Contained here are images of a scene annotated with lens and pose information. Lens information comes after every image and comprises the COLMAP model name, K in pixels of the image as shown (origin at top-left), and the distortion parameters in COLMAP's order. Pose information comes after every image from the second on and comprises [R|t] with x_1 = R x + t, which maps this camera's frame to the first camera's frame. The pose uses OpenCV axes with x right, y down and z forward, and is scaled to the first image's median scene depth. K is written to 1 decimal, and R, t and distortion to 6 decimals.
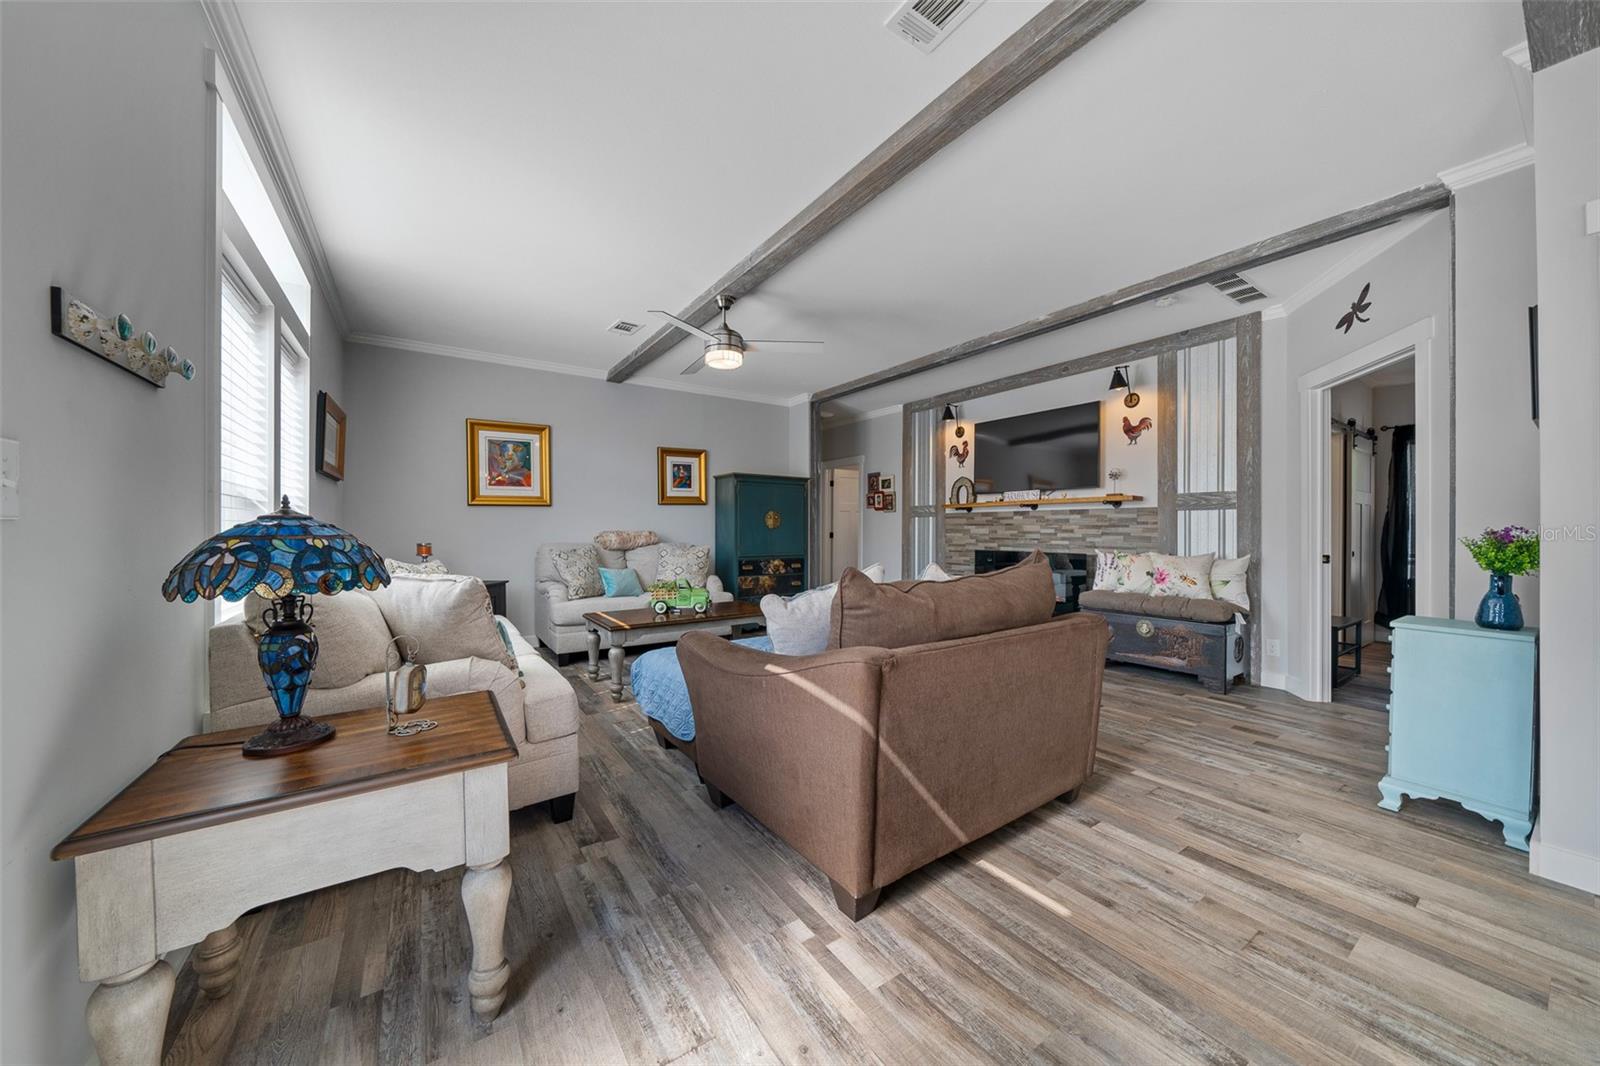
lens RADIAL K [[550.9, 0, 800.4], [0, 550.9, 530.6], [0, 0, 1]] dist [-0.007919, 0.000013]
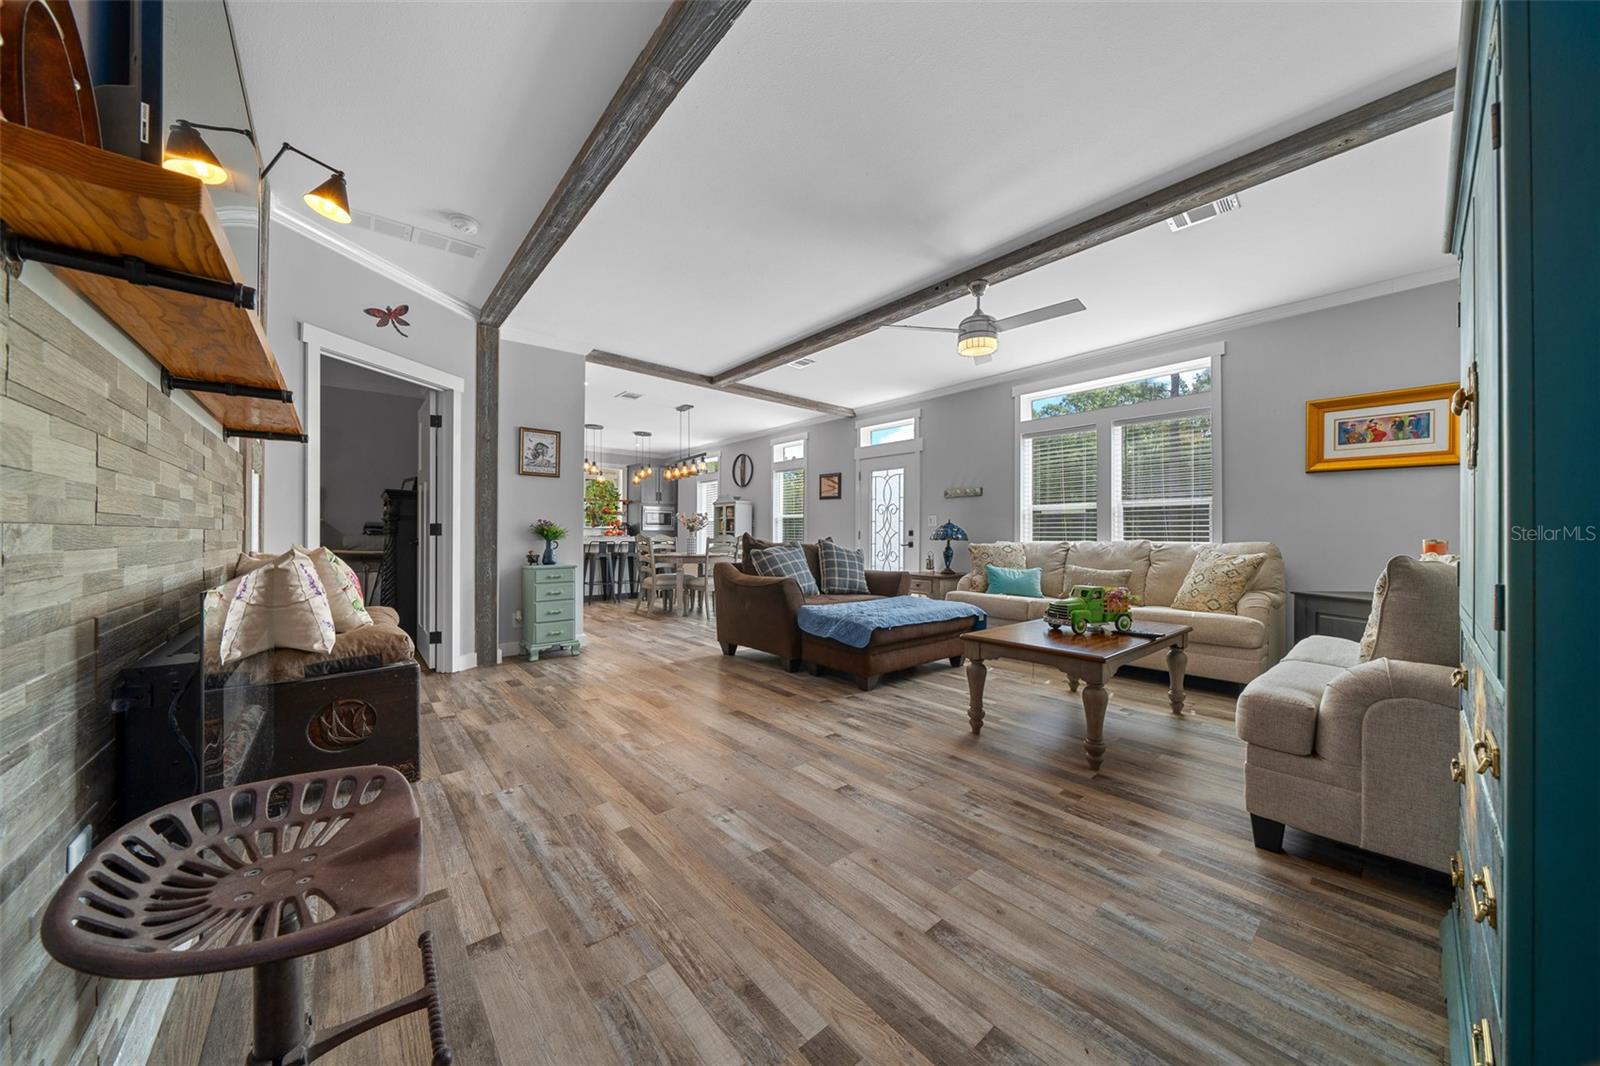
lens RADIAL K [[550.9, 0, 811.5], [0, 550.9, 532.8], [0, 0, 1]] dist [-0.007919, 0.000013]
pose [[-0.992265, -0.006974, -0.123945, 0.201350], [-0.006265, 0.999962, -0.006107, 0.021684], [0.123983, -0.005283, -0.992270, 1.418008]]
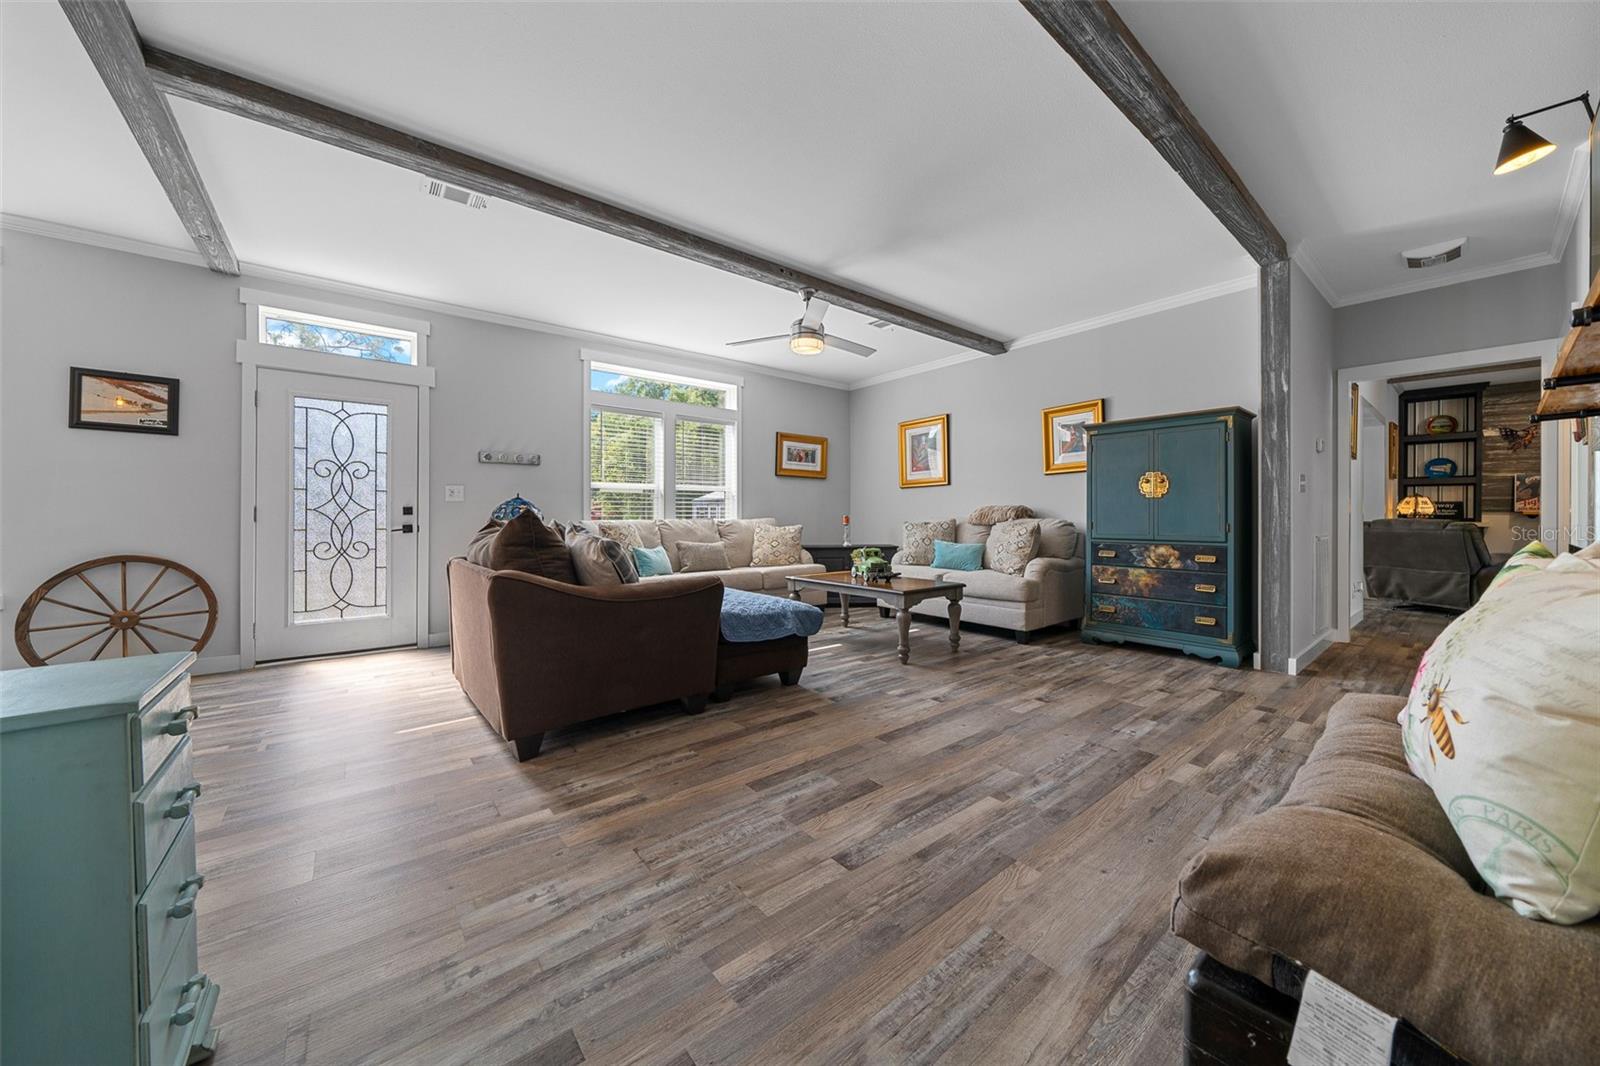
lens RADIAL K [[550.9, 0, 802.3], [0, 550.9, 517.3], [0, 0, 1]] dist [-0.007919, 0.000013]
pose [[0.088026, 0.002443, -0.996115, 0.705498], [0.000136, 0.999997, 0.002465, 0.021417], [0.996118, -0.000352, 0.088025, 0.654341]]
